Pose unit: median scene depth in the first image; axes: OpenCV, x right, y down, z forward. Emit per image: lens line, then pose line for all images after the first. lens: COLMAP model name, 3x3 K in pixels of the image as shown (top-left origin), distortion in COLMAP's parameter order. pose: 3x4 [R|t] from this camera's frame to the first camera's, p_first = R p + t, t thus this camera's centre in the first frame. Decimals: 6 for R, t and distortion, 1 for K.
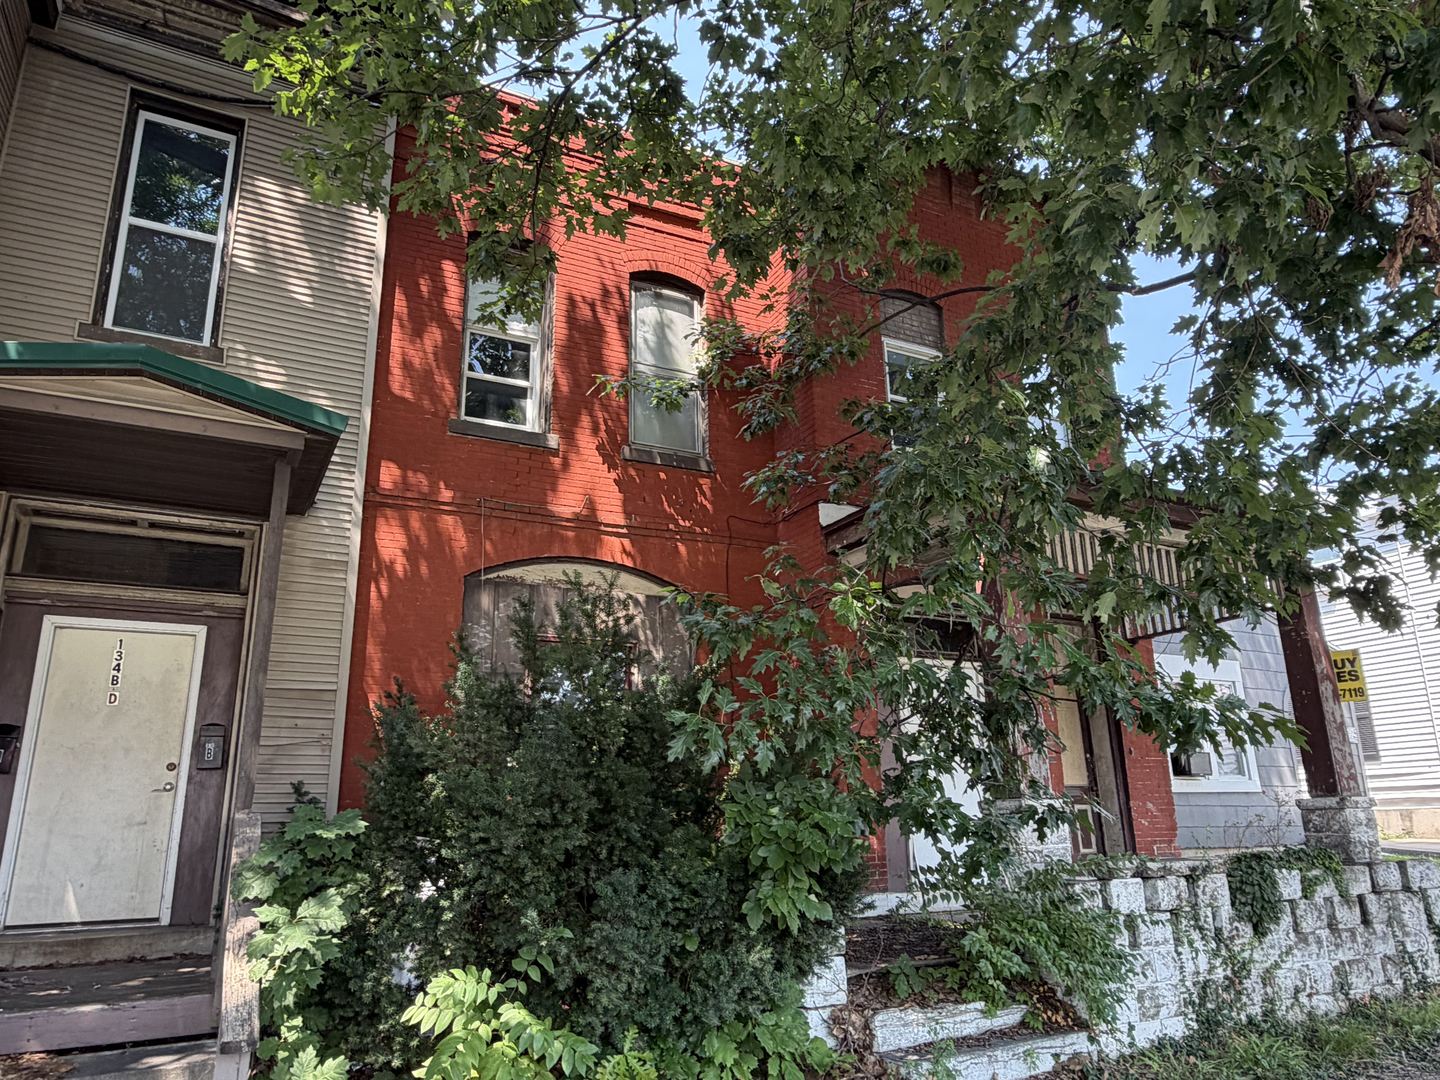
lens RADIAL K [[965.1, 0, 721.0], [0, 965.1, 548.2], [0, 0, 1]] dist [-0.001039, 0.001916]
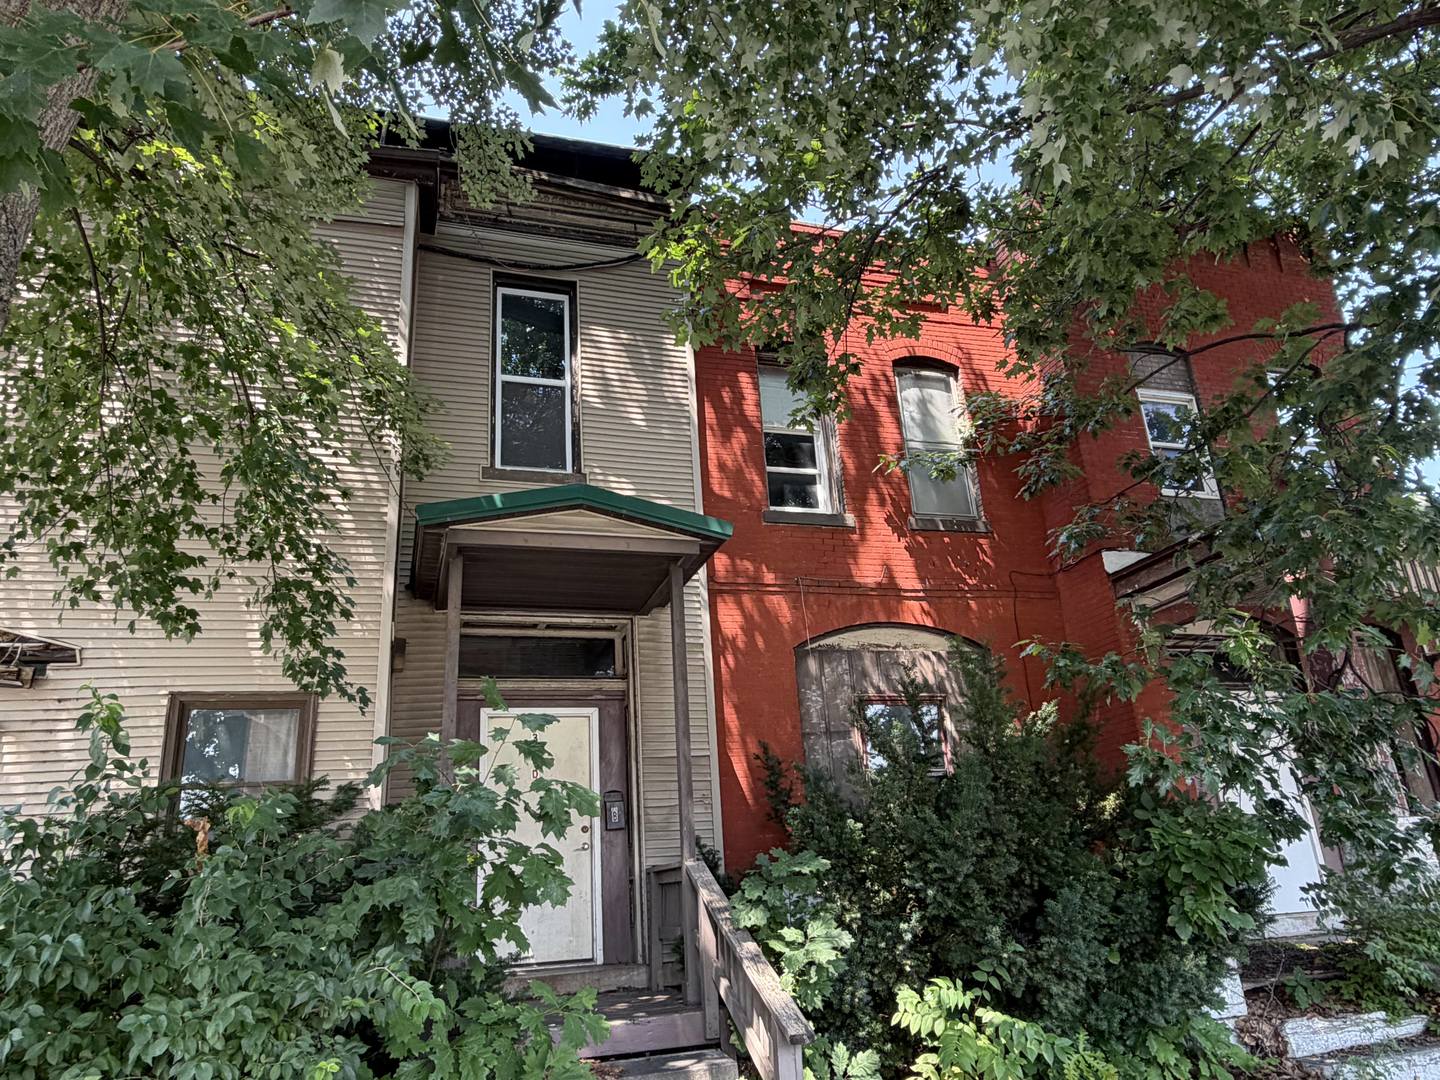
lens RADIAL K [[962.7, 0, 717.9], [0, 962.7, 550.2], [0, 0, 1]] dist [-0.002088, 0.002909]
pose [[0.981734, -0.098115, -0.163008, -0.174719], [0.088951, 0.994066, -0.062613, -0.023969], [0.168184, 0.046970, 0.984636, -0.144080]]
